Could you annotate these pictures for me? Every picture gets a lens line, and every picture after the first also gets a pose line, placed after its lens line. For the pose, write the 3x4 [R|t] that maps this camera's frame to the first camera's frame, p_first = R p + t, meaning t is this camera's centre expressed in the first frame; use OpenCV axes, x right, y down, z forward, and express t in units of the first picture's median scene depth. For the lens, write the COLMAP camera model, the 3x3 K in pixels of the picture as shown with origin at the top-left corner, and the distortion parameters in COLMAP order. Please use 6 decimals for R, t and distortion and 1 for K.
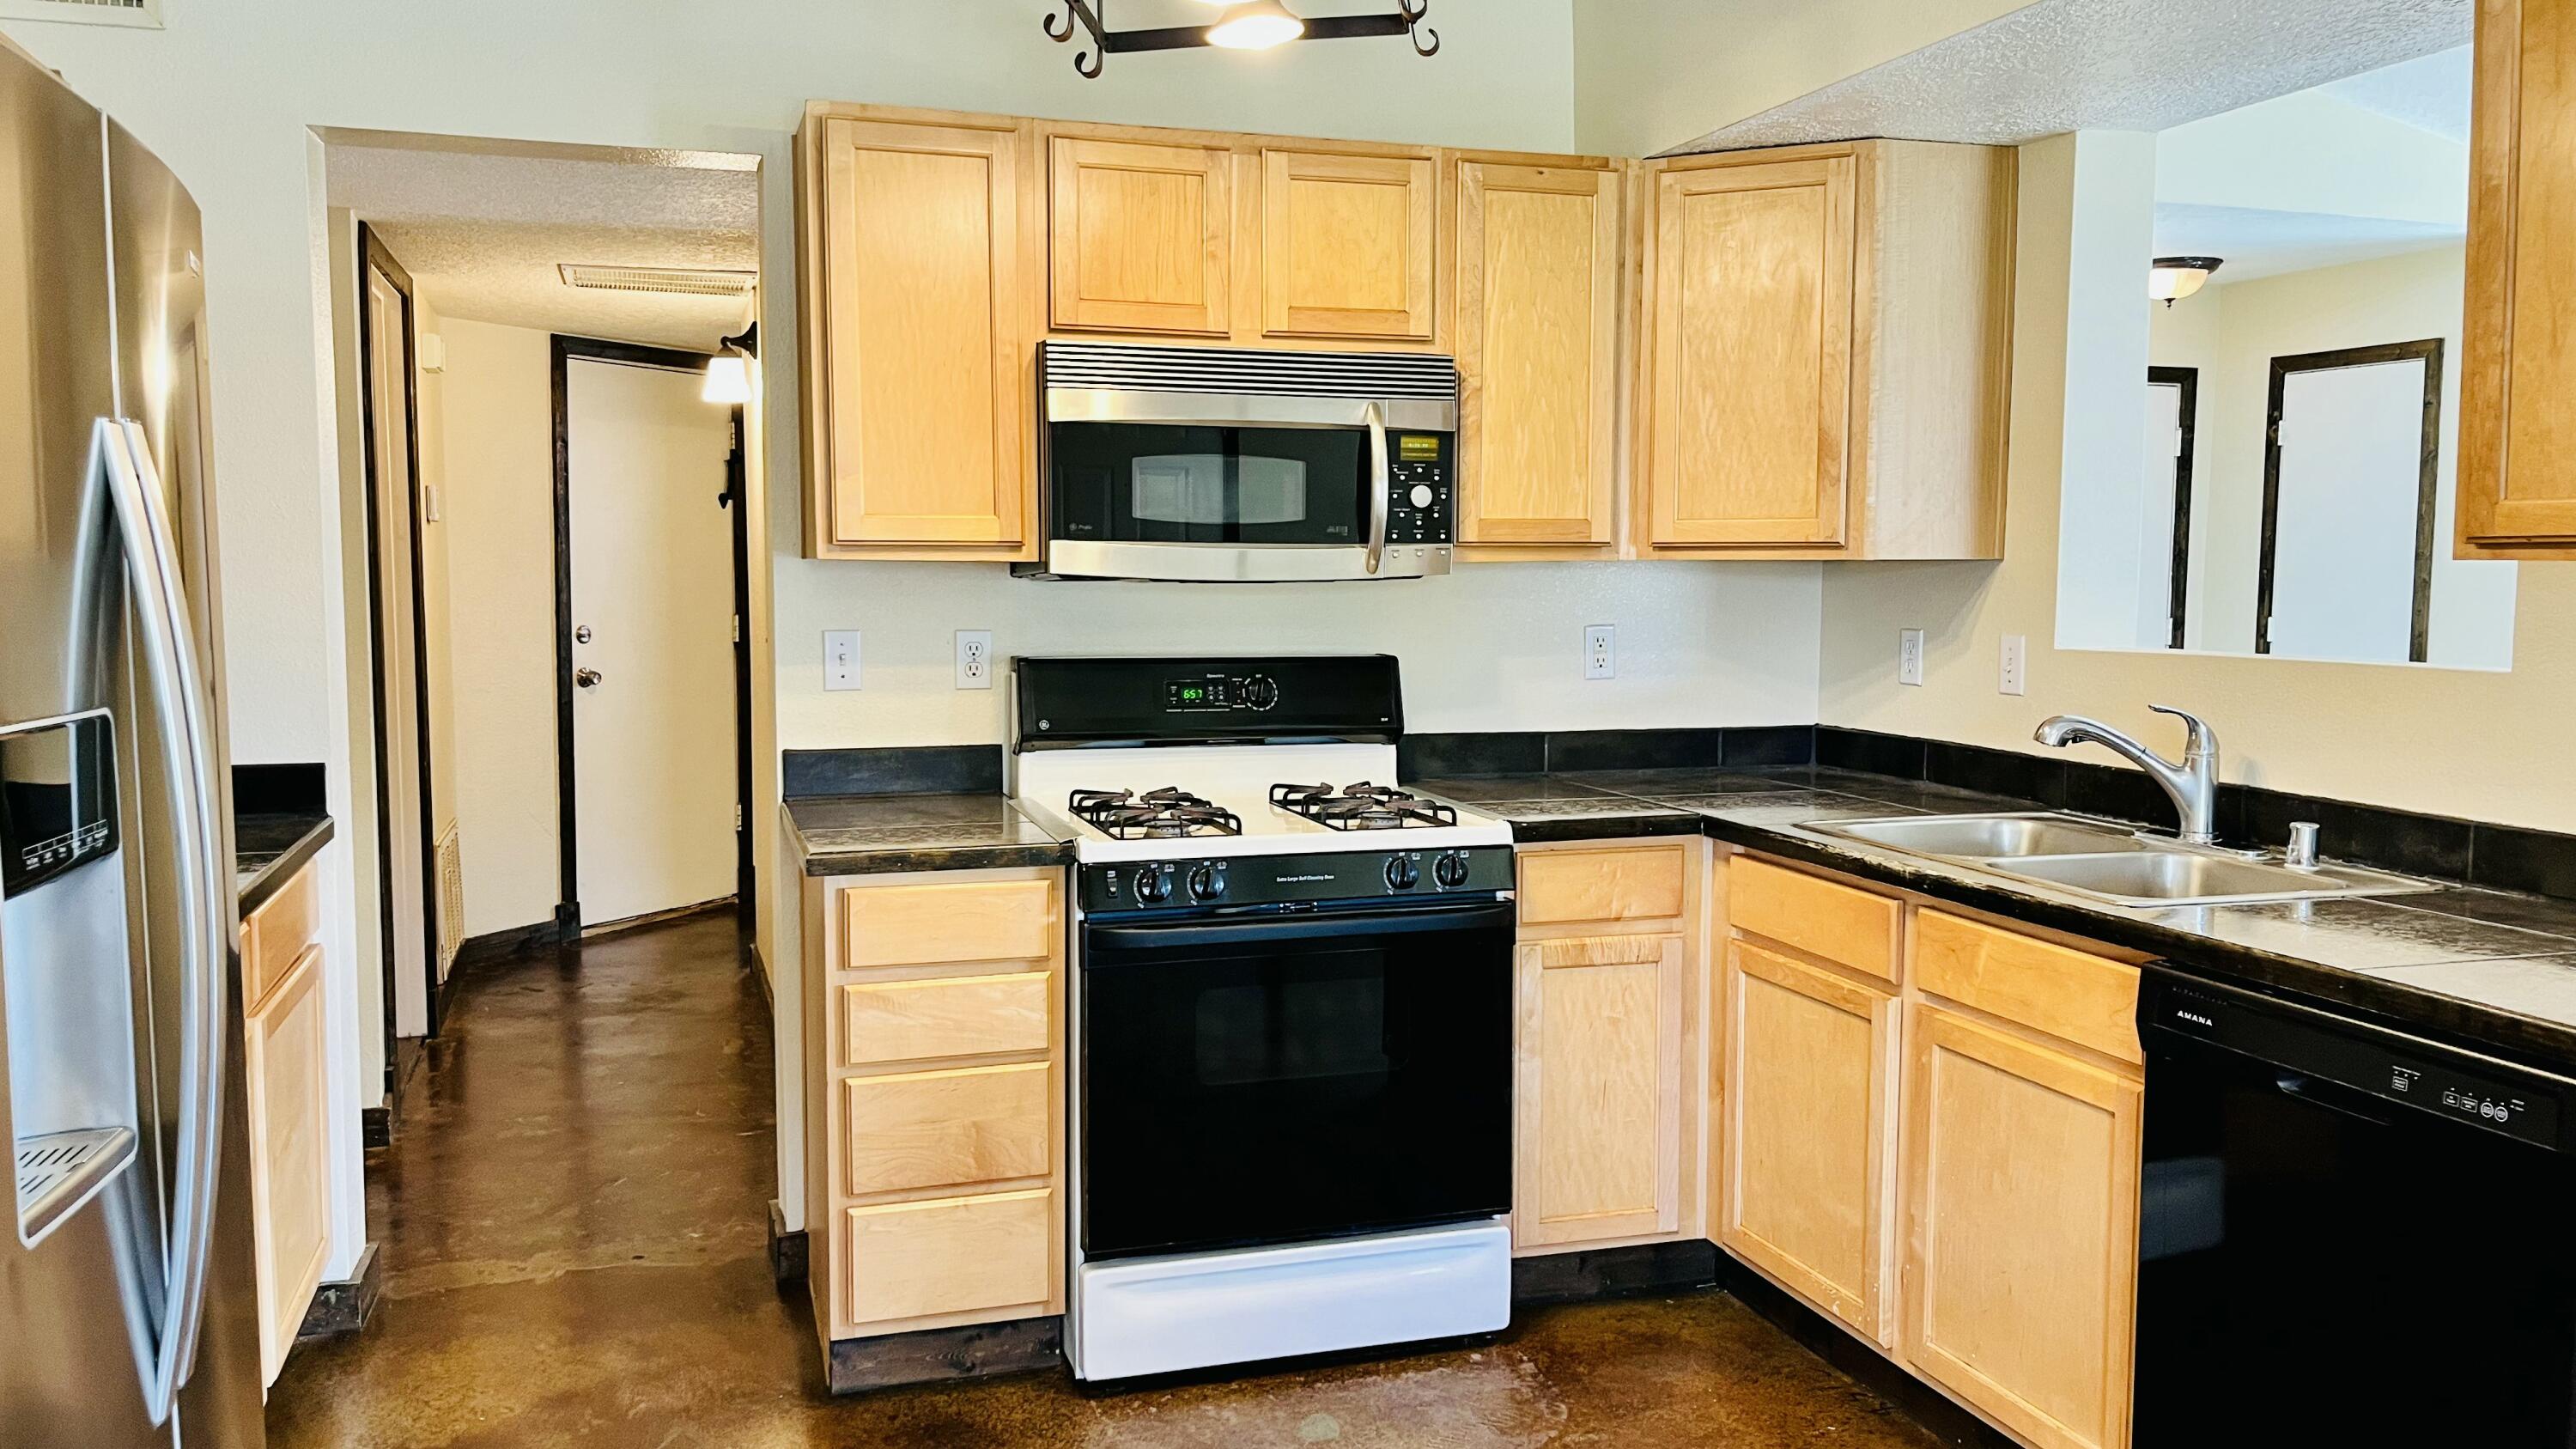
lens RADIAL K [[1941.4, 0, 1291.2], [0, 1941.4, 734.2], [0, 0, 1]] dist [0.059511, -0.074679]
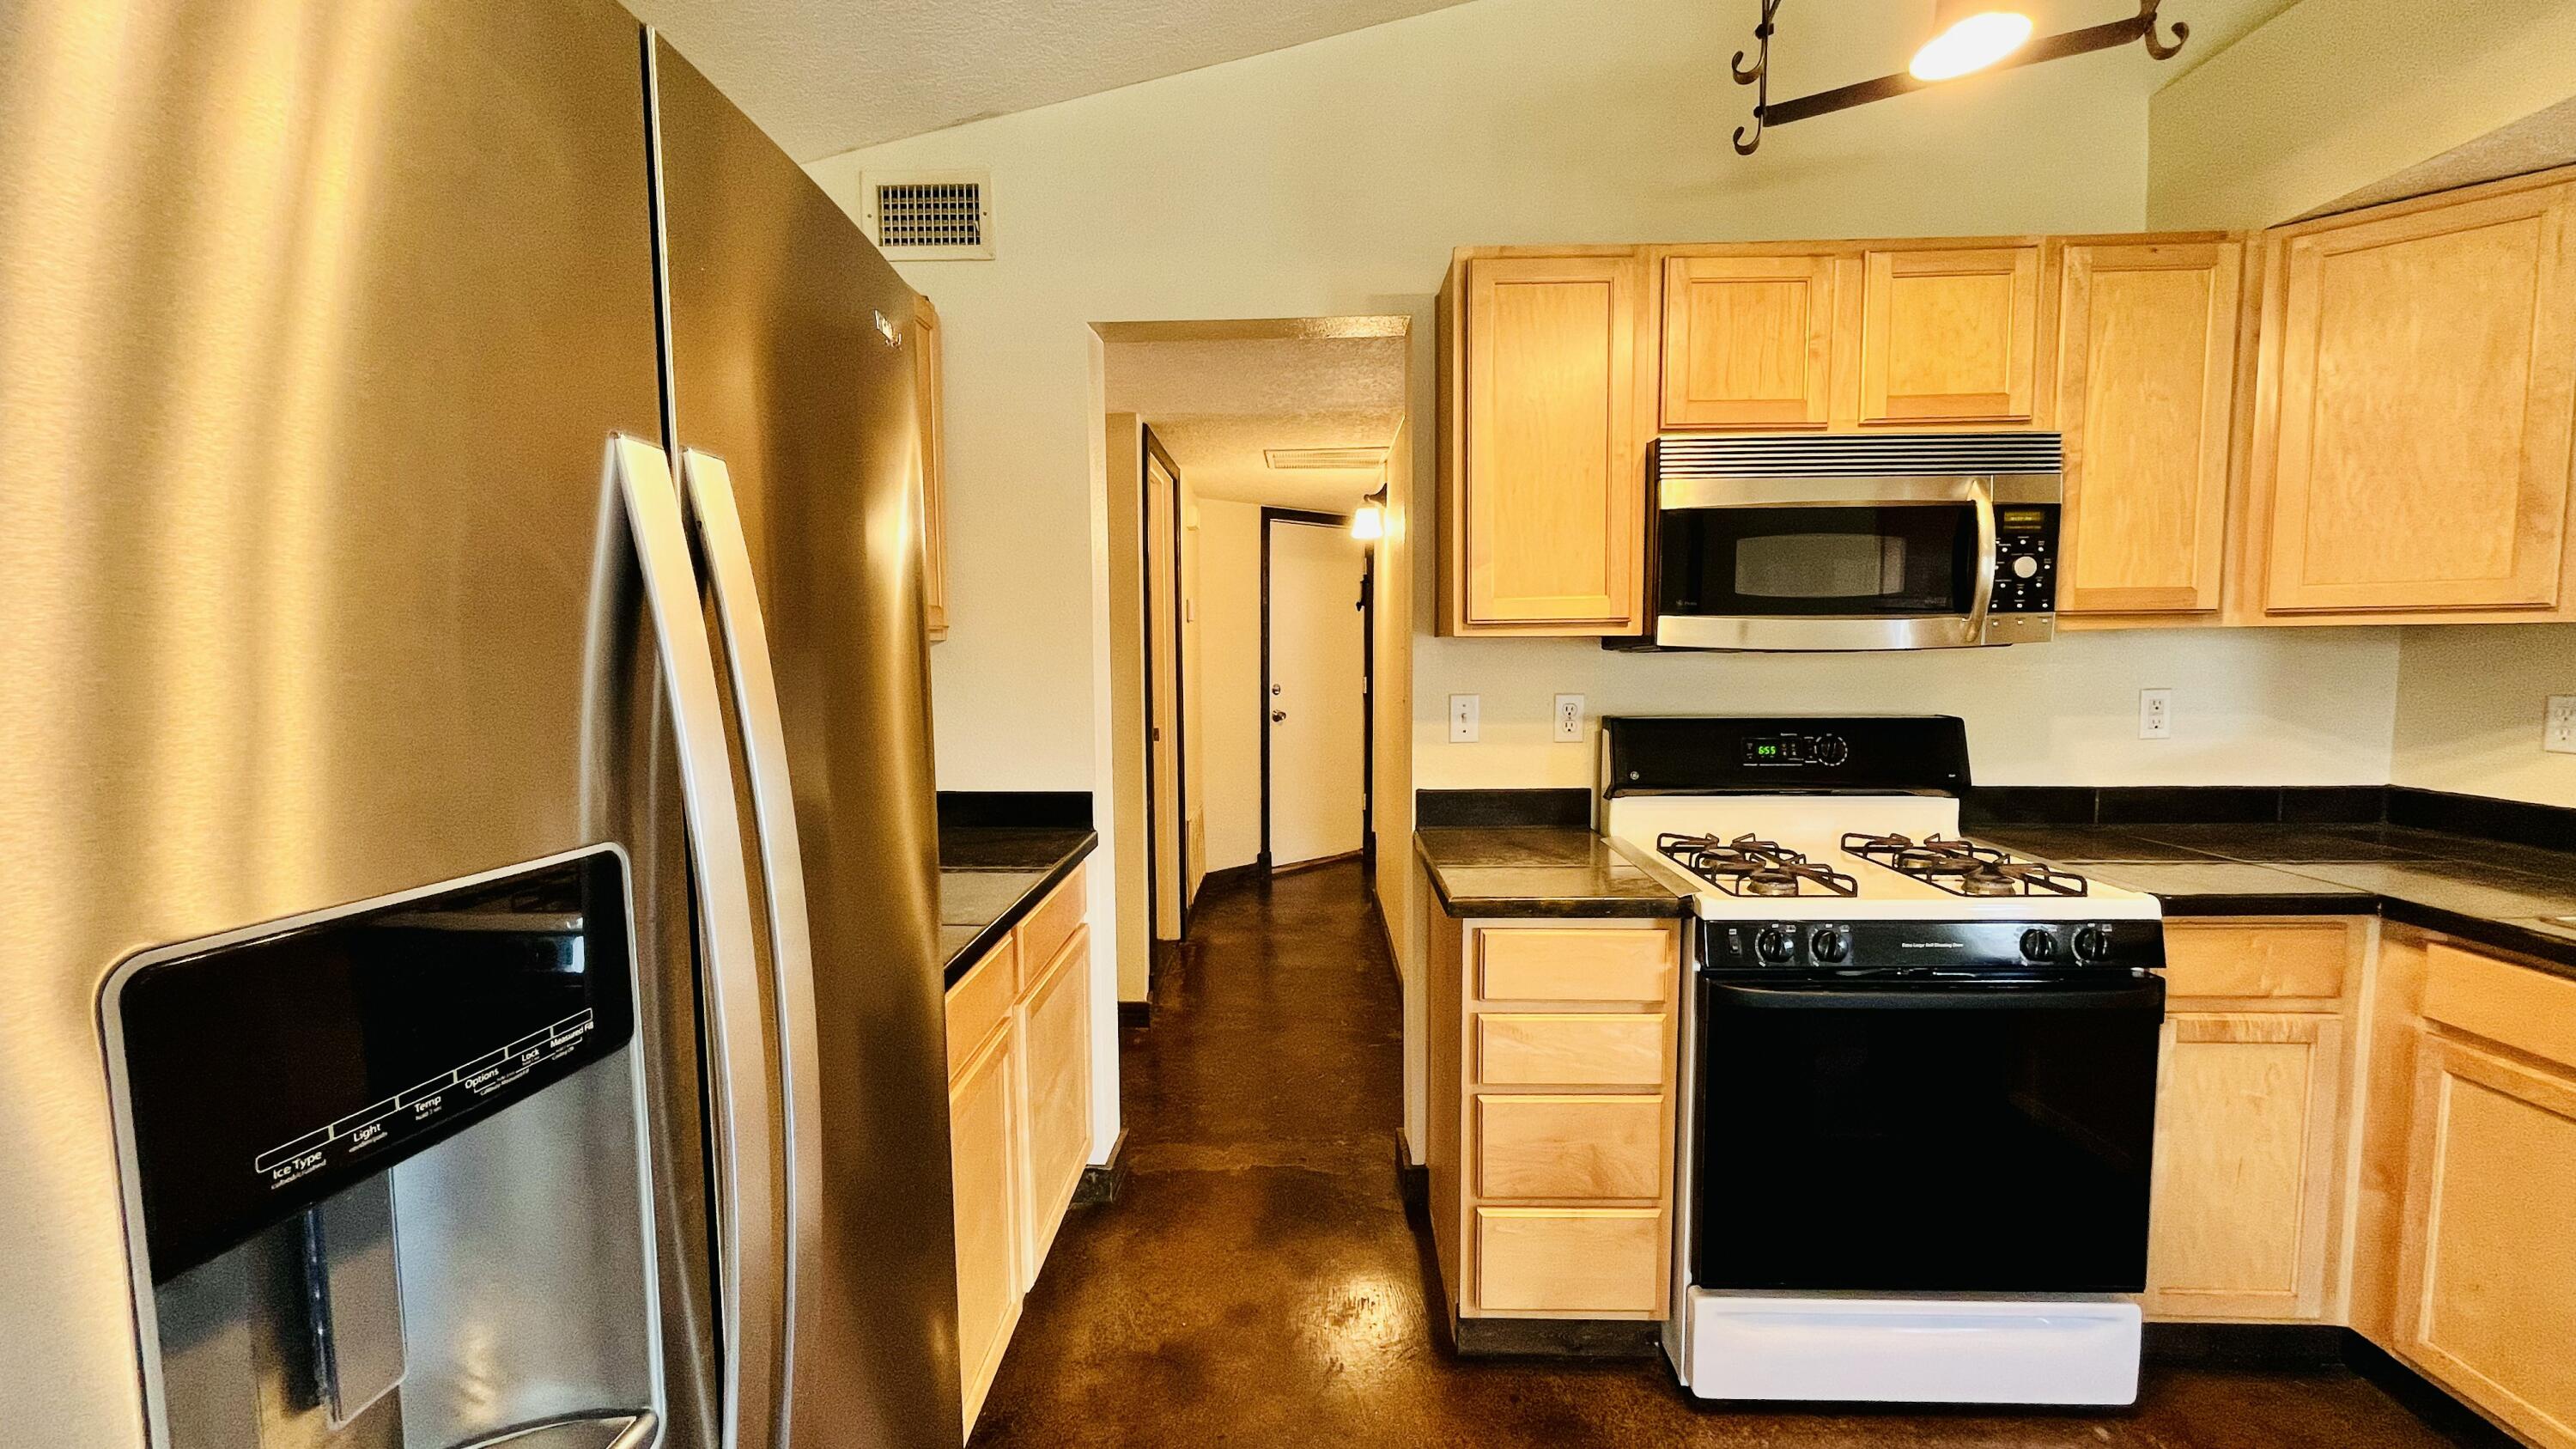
lens RADIAL K [[1043.7, 0, 1282.5], [0, 1043.7, 733.7], [0, 0, 1]] dist [-0.003299, 0.000186]
pose [[0.941022, 0.016362, -0.337949, -0.118258], [-0.017523, 0.999846, -0.000384, -0.026725], [0.337891, 0.006283, 0.941164, 0.345540]]
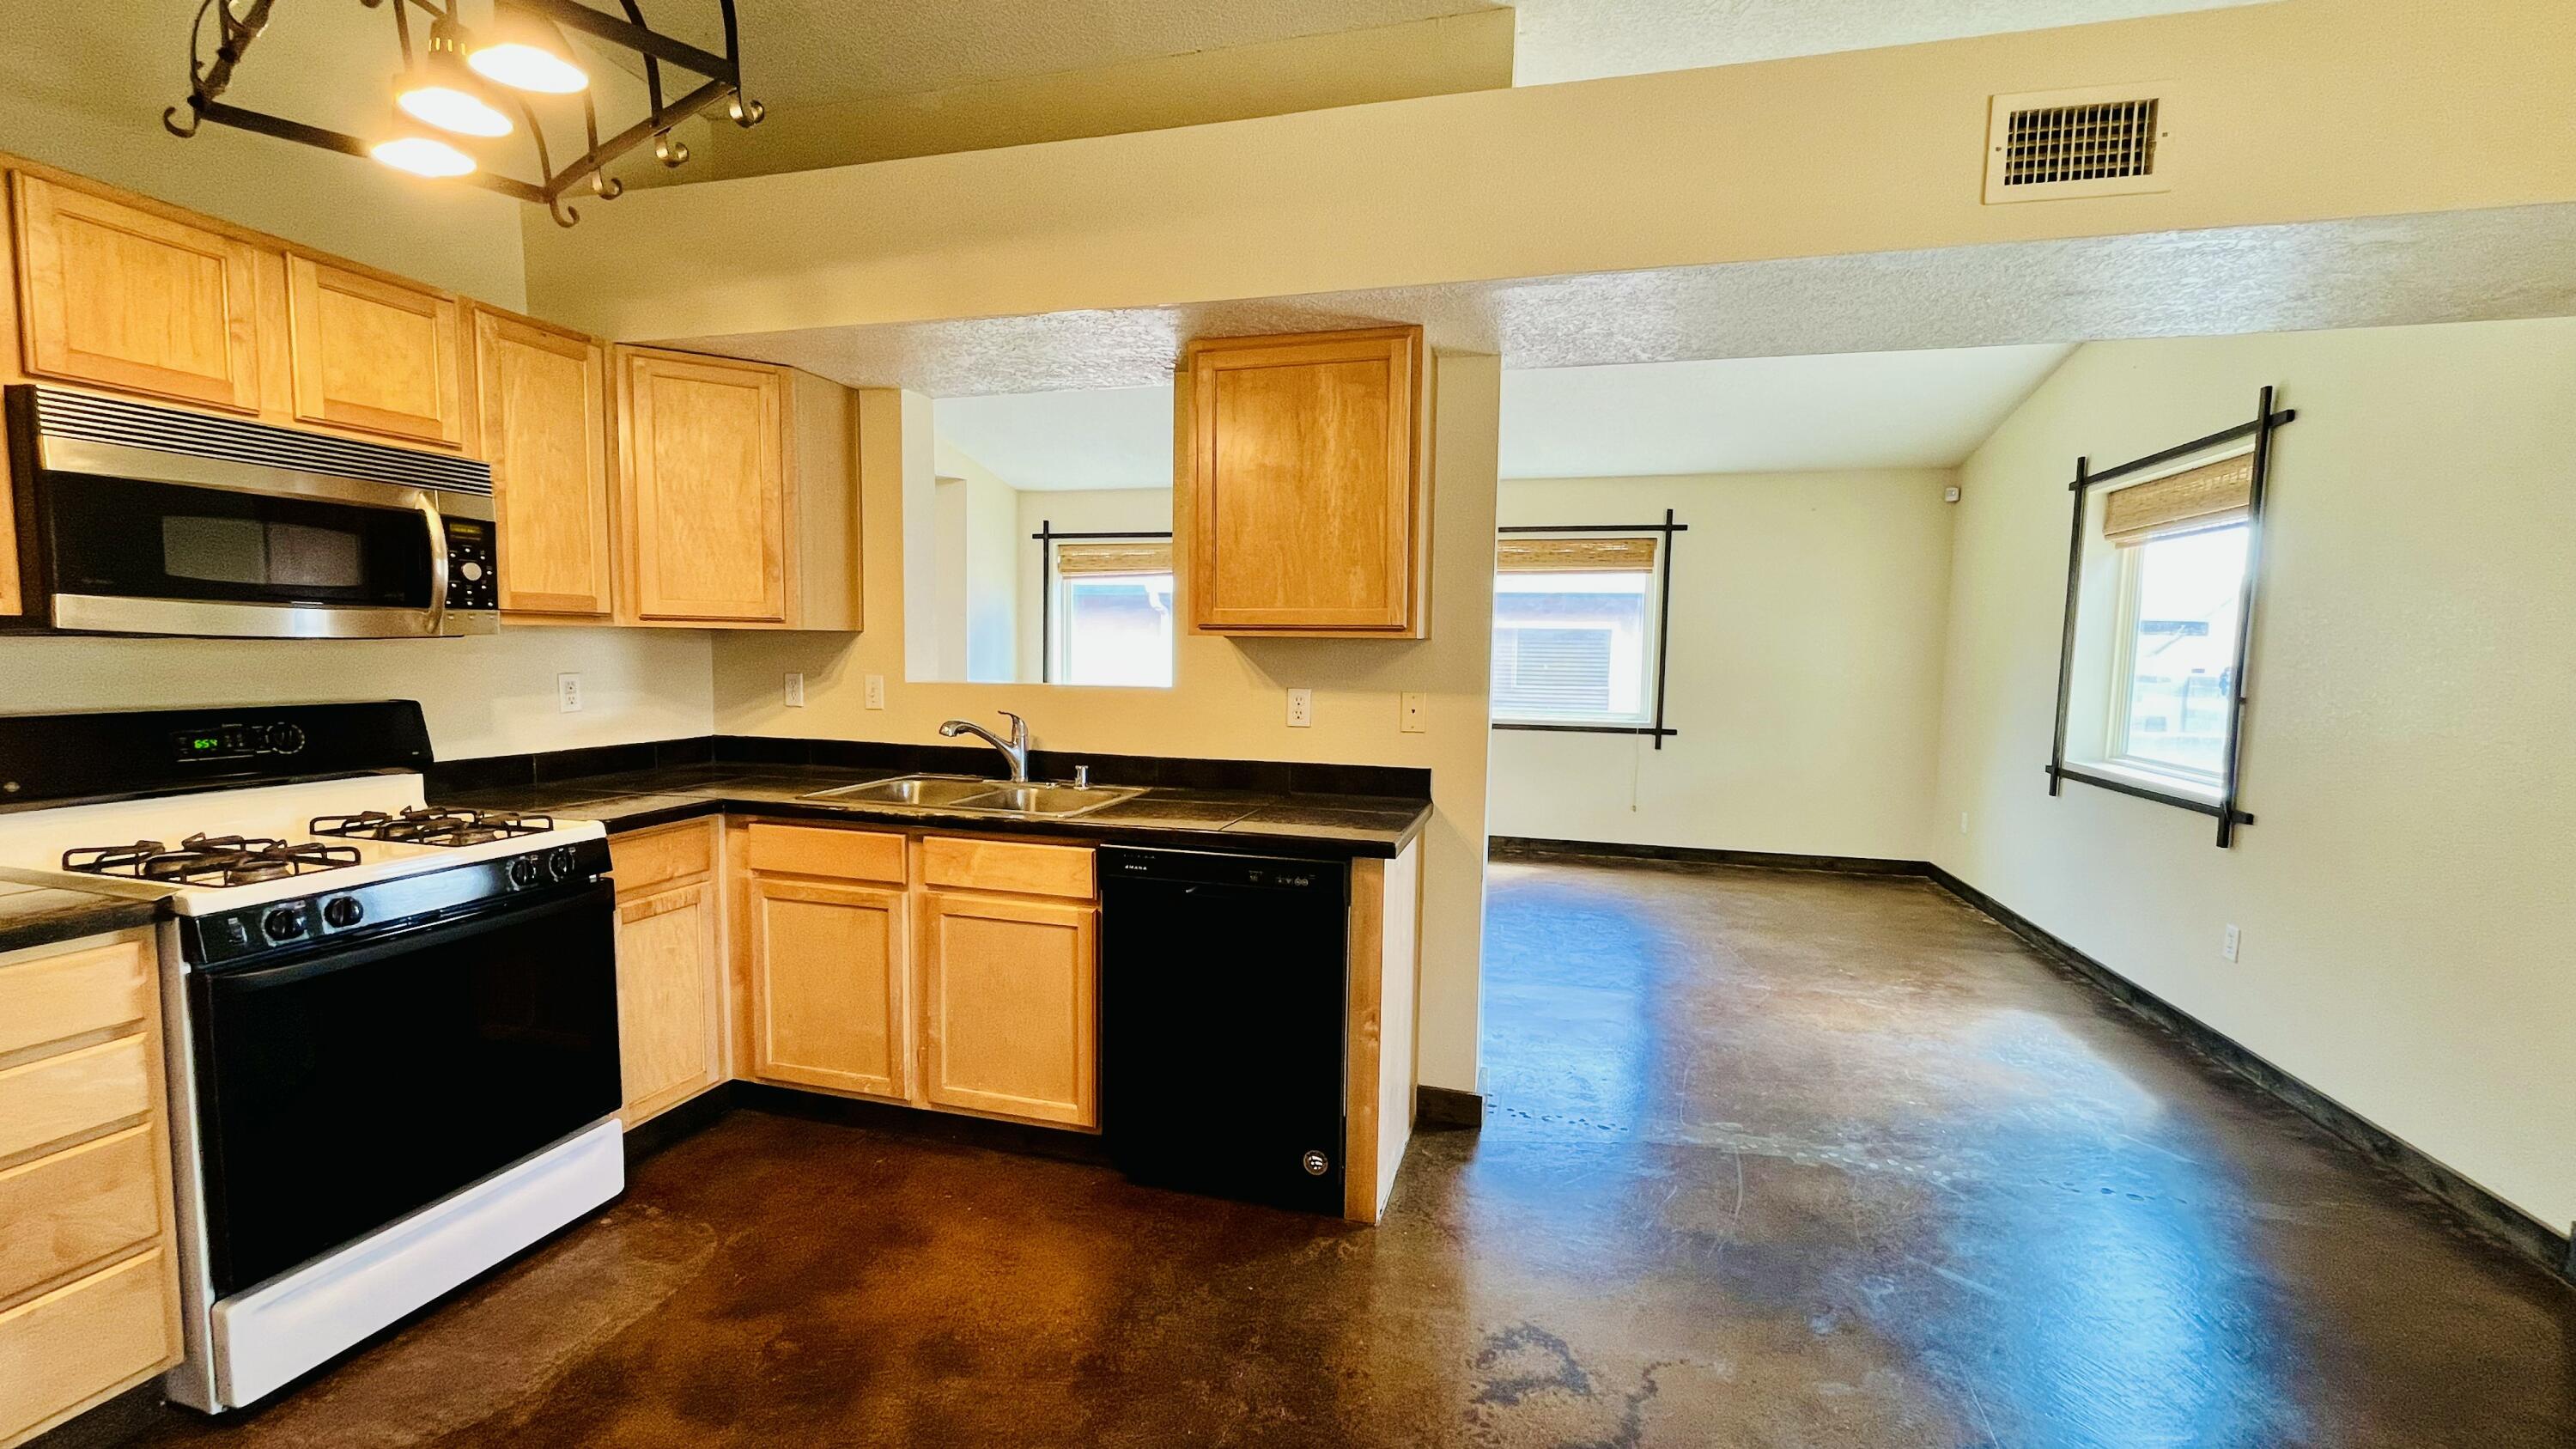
lens RADIAL K [[1043.7, 0, 1282.5], [0, 1043.7, 733.7], [0, 0, 1]] dist [-0.003299, 0.000186]
pose [[0.546716, -0.064576, 0.834824, -0.215774], [0.059963, 0.997481, 0.037890, -0.013002], [-0.835168, 0.029344, 0.549211, 0.202390]]
